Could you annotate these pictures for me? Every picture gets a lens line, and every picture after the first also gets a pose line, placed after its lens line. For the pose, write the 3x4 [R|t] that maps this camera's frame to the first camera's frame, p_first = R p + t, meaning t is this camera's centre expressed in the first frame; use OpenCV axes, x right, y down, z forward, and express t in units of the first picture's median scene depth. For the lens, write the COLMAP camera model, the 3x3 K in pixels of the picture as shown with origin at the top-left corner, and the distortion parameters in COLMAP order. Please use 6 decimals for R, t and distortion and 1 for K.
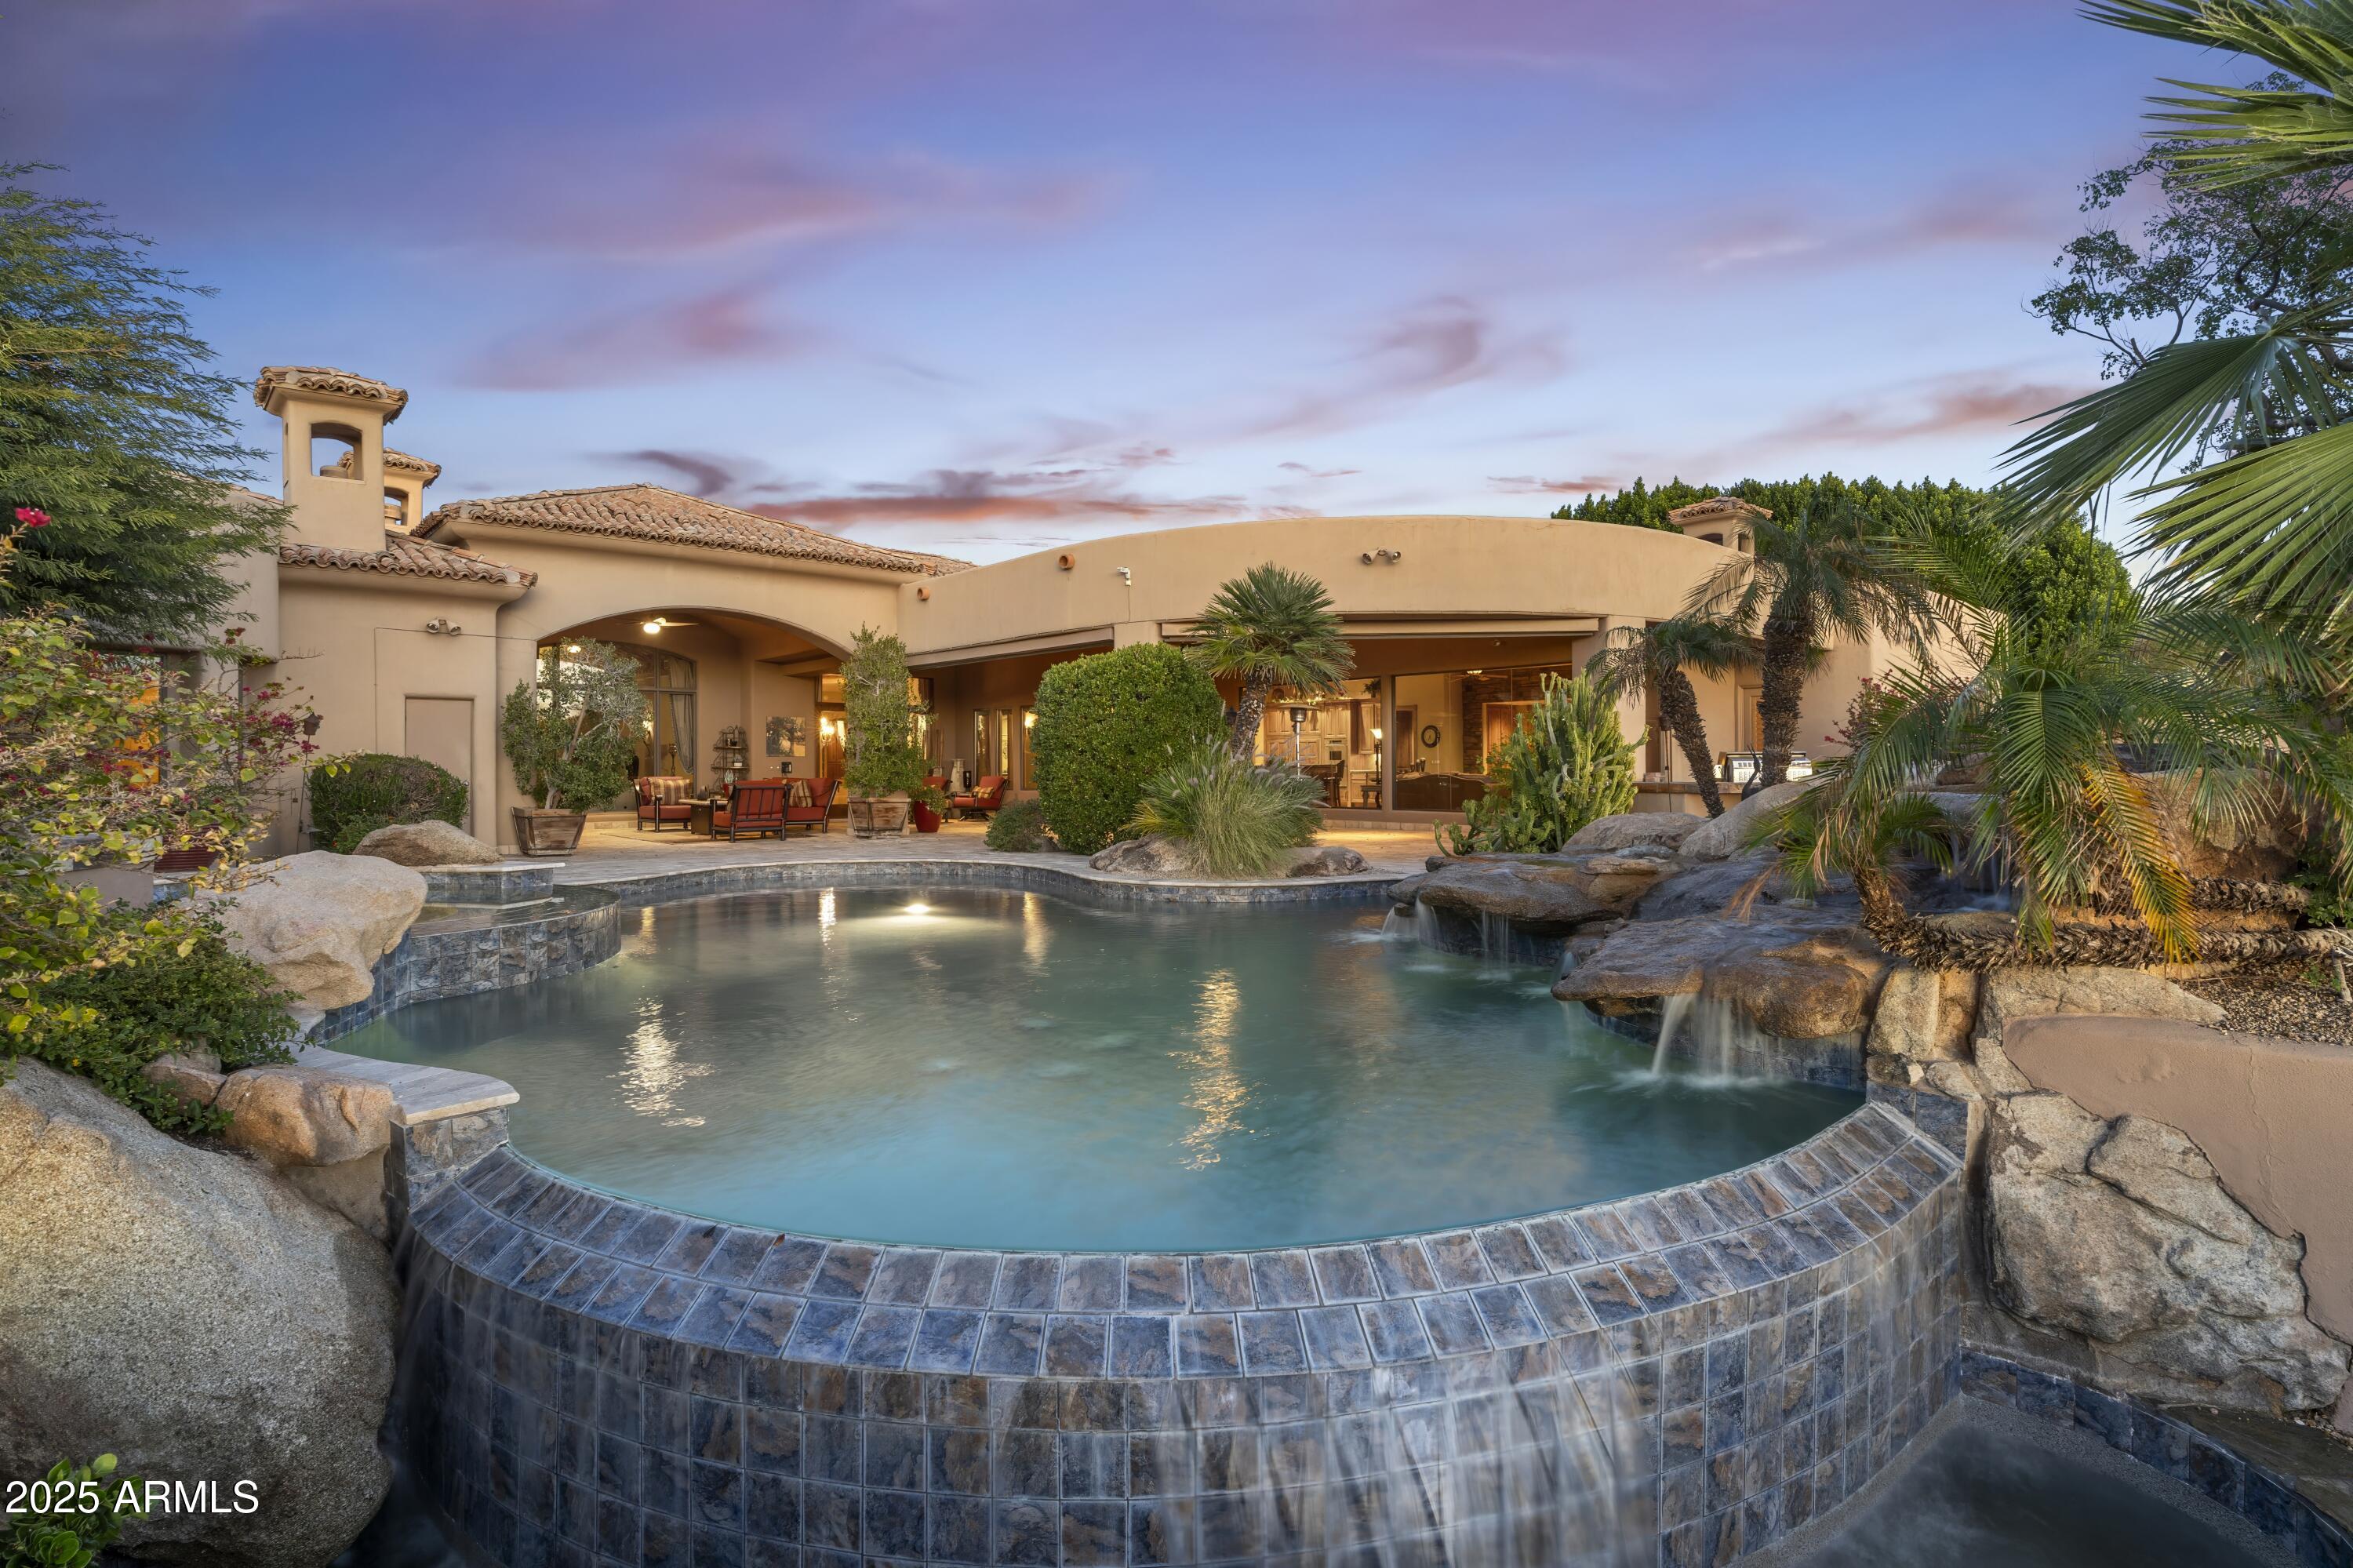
lens RADIAL K [[1237.3, 0, 1173.4], [0, 1237.3, 780.1], [0, 0, 1]] dist [0.001077, 0.000029]
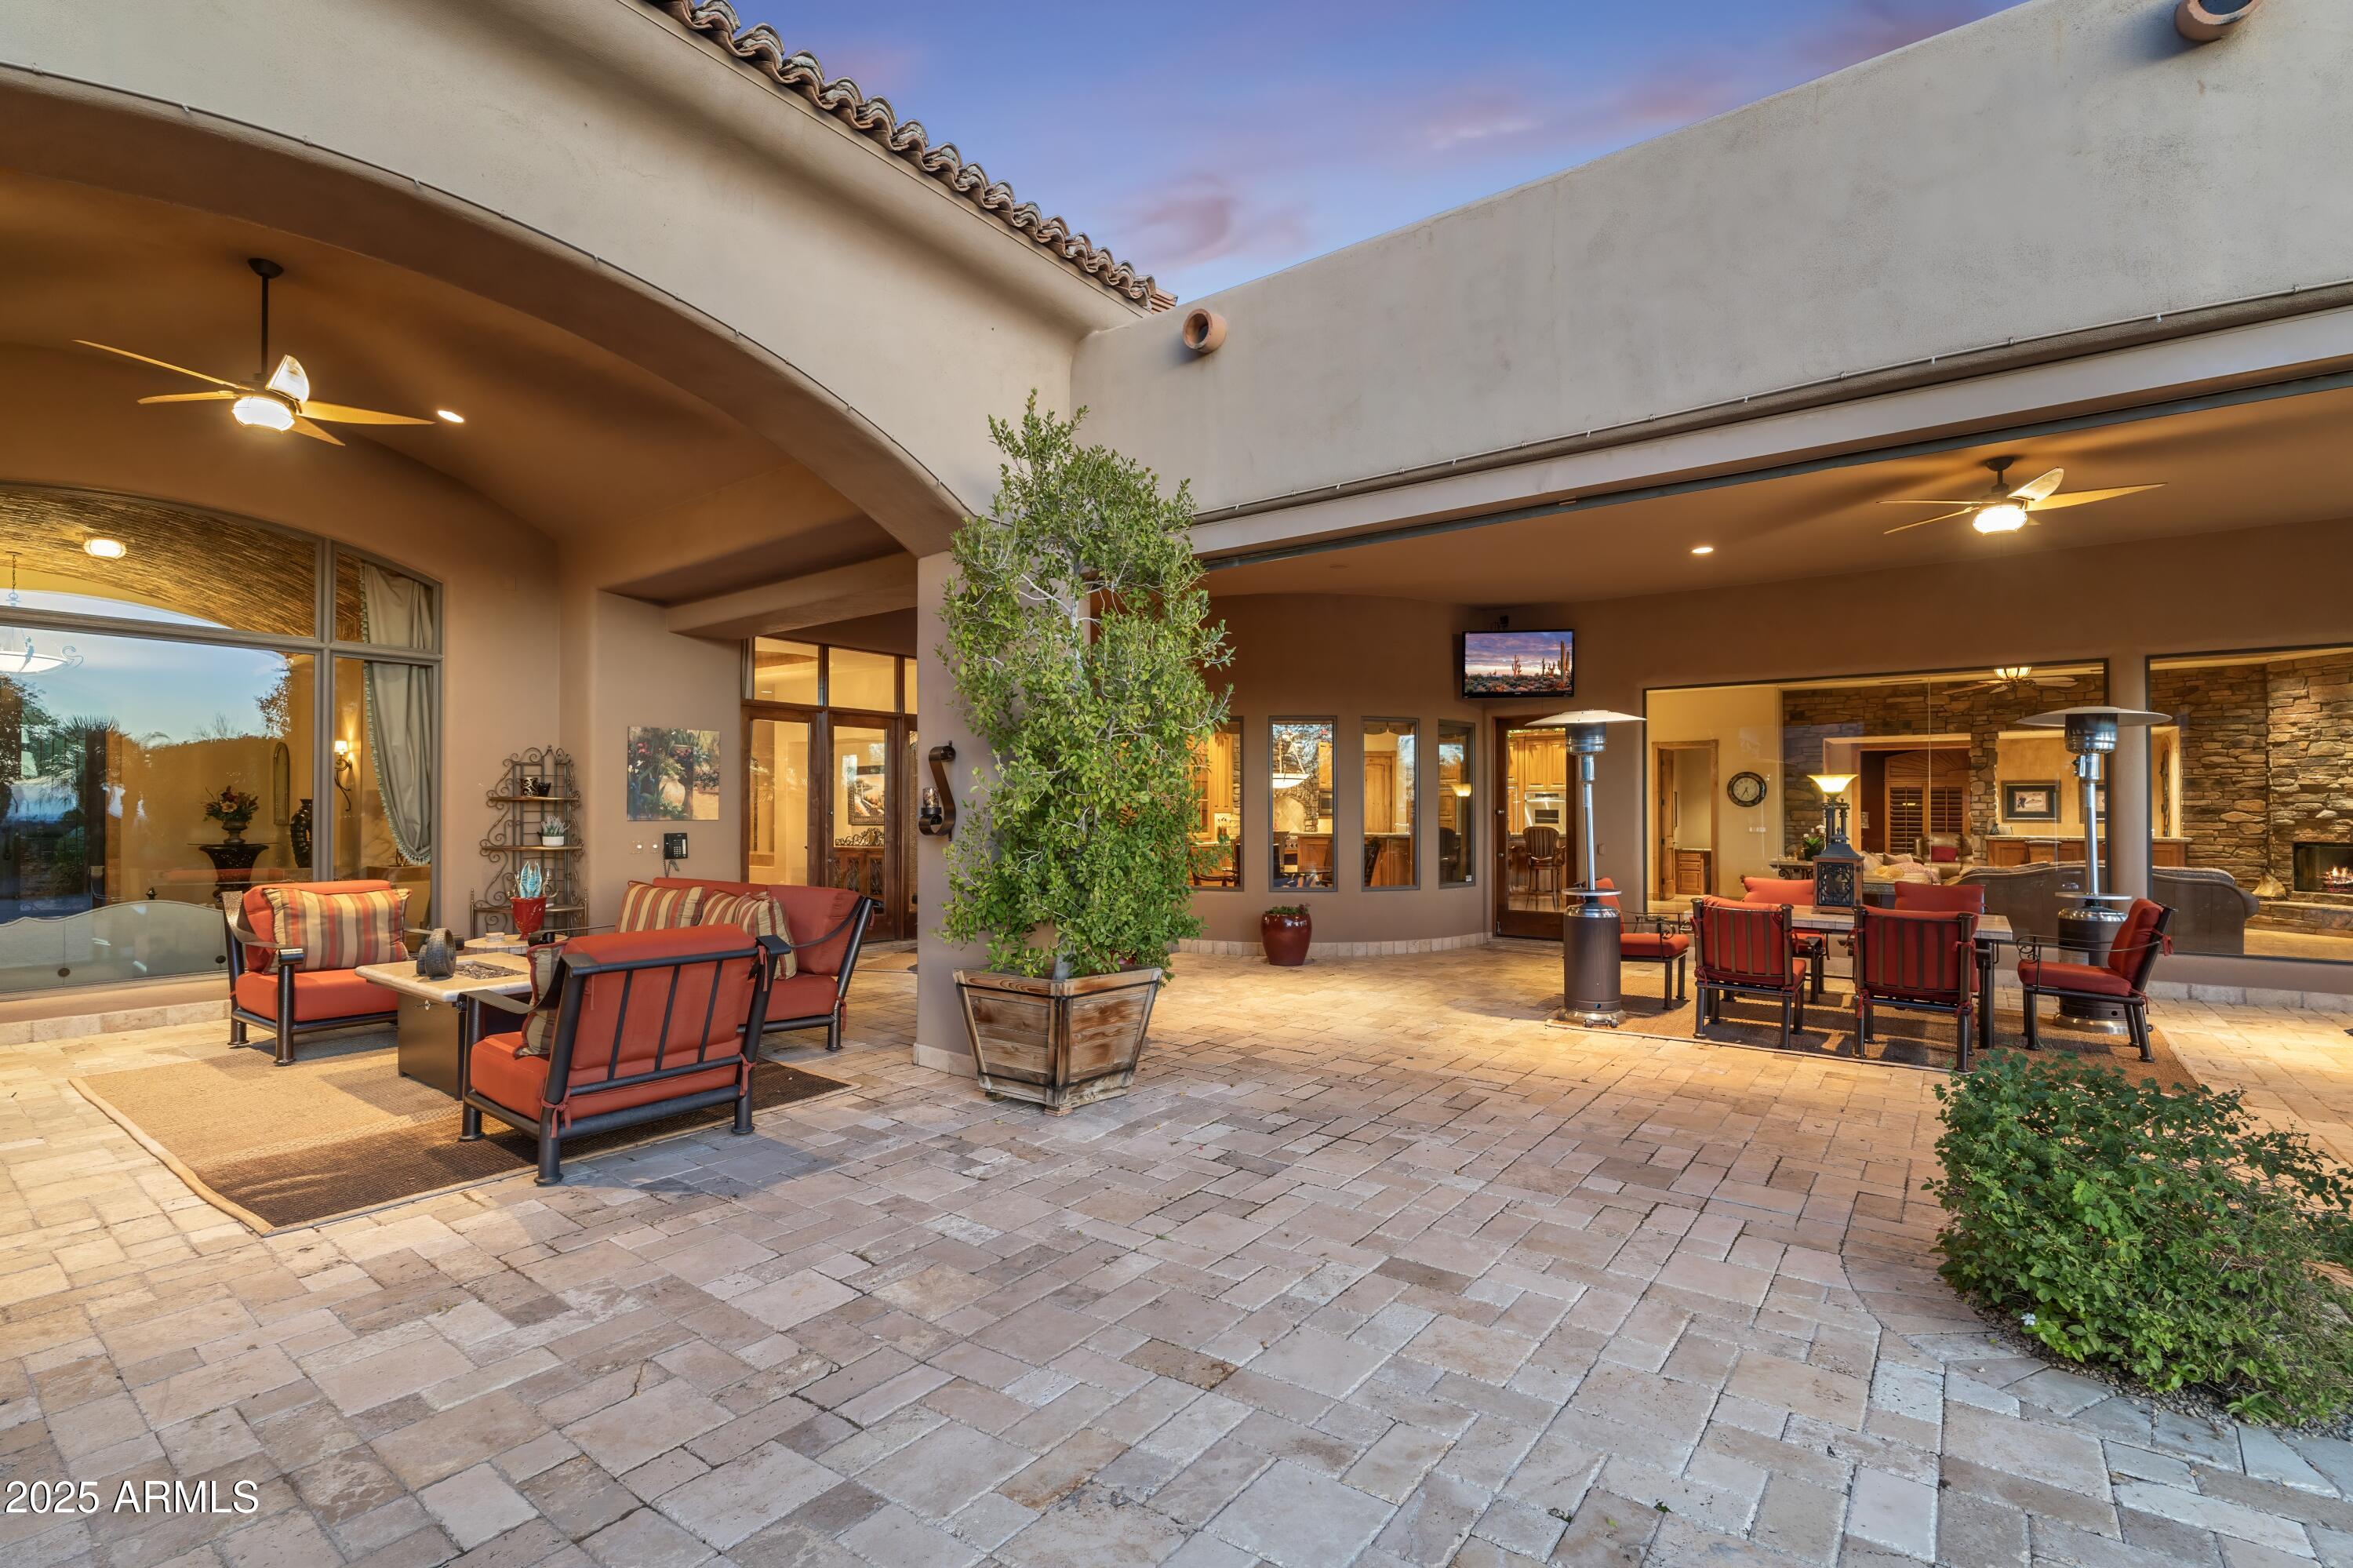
lens RADIAL K [[1068.2, 0, 1165.0], [0, 1068.2, 815.8], [0, 0, 1]] dist [-0.004673, -0.000384]
pose [[0.979997, 0.005536, 0.198937, -0.225066], [-0.003703, 0.999947, -0.009586, -0.018256], [-0.198980, 0.008658, 0.979965, 0.617680]]
